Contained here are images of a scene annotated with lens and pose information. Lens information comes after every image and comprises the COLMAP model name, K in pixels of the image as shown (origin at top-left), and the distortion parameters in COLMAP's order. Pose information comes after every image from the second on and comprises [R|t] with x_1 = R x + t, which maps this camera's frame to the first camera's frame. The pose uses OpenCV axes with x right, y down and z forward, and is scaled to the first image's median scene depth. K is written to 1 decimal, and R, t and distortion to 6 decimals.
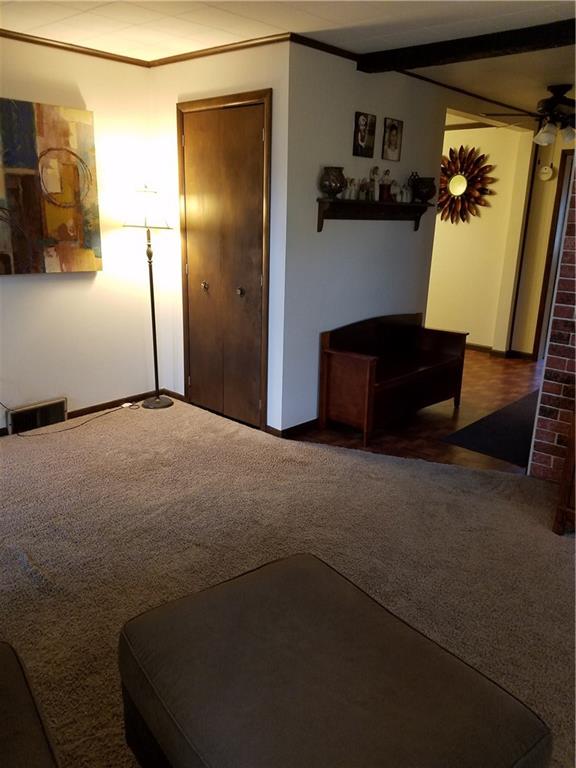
lens RADIAL K [[589.2, 0, 288.0], [0, 589.2, 384.0], [0, 0, 1]] dist [0.200150, -0.302923]
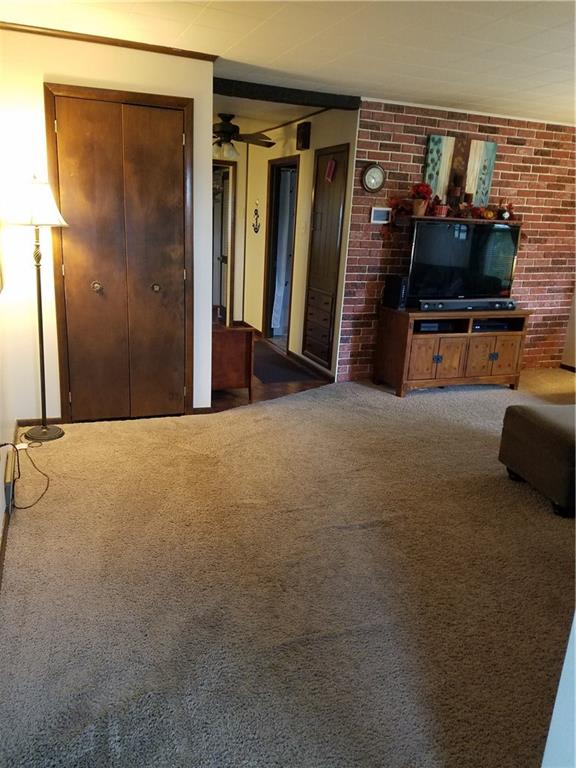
lens RADIAL K [[584.1, 0, 284.4], [0, 584.1, 395.5], [0, 0, 1]] dist [0.187655, -0.293345]
pose [[0.432142, -0.263711, 0.862386, -0.893552], [0.213310, 0.959042, 0.186378, -0.118697], [-0.876214, 0.103414, 0.470695, 0.341089]]
